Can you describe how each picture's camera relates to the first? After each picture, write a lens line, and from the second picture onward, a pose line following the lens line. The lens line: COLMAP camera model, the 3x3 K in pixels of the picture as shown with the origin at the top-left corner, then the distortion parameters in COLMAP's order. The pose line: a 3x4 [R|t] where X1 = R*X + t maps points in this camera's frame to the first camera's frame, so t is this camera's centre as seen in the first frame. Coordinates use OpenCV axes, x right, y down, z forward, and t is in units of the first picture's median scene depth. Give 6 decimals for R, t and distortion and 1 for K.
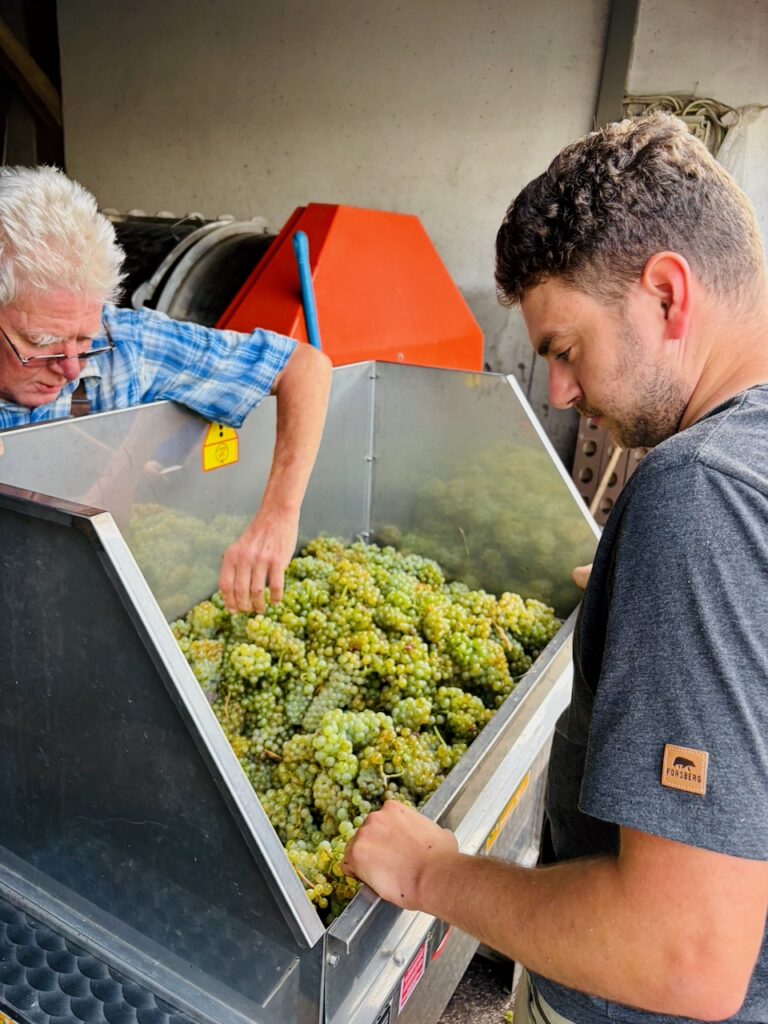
lens RADIAL K [[765.8, 0, 382.0], [0, 765.8, 507.9], [0, 0, 1]] dist [0.034147, -0.042945]
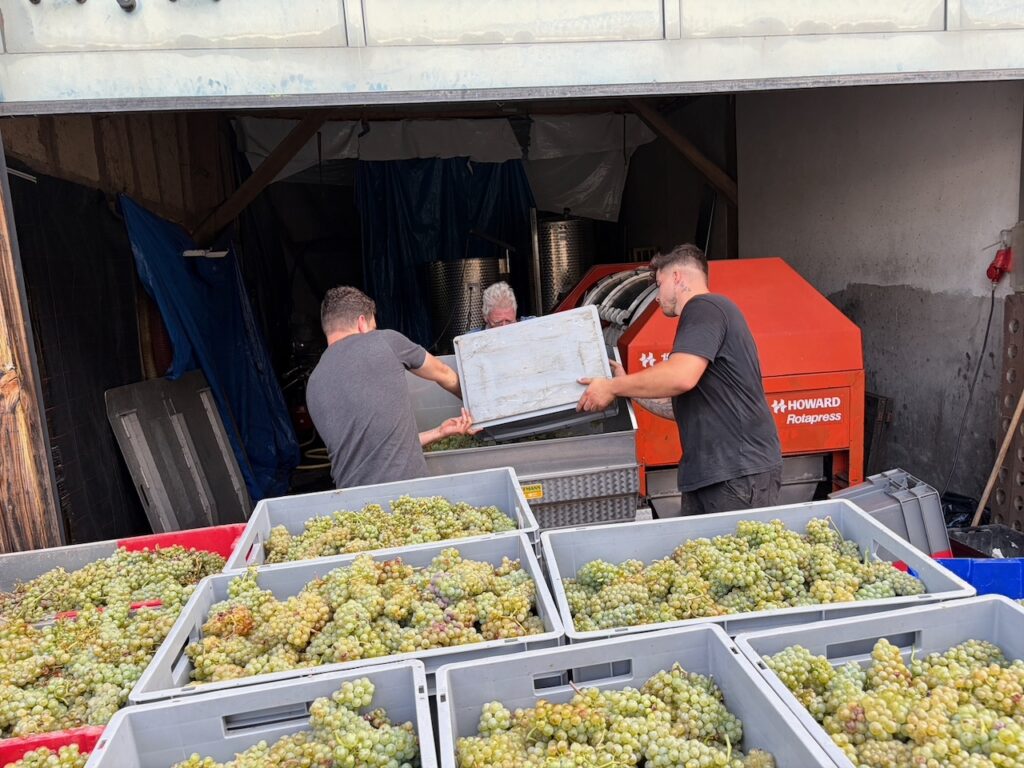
lens RADIAL K [[765.8, 0, 519.7], [0, 765.8, 404.2], [0, 0, 1]] dist [0.034147, -0.042945]
pose [[0.594445, 0.038365, -0.803220, 1.063860], [-0.155533, 0.985485, -0.068036, 0.109129], [0.788951, 0.165371, 0.591784, -0.305000]]
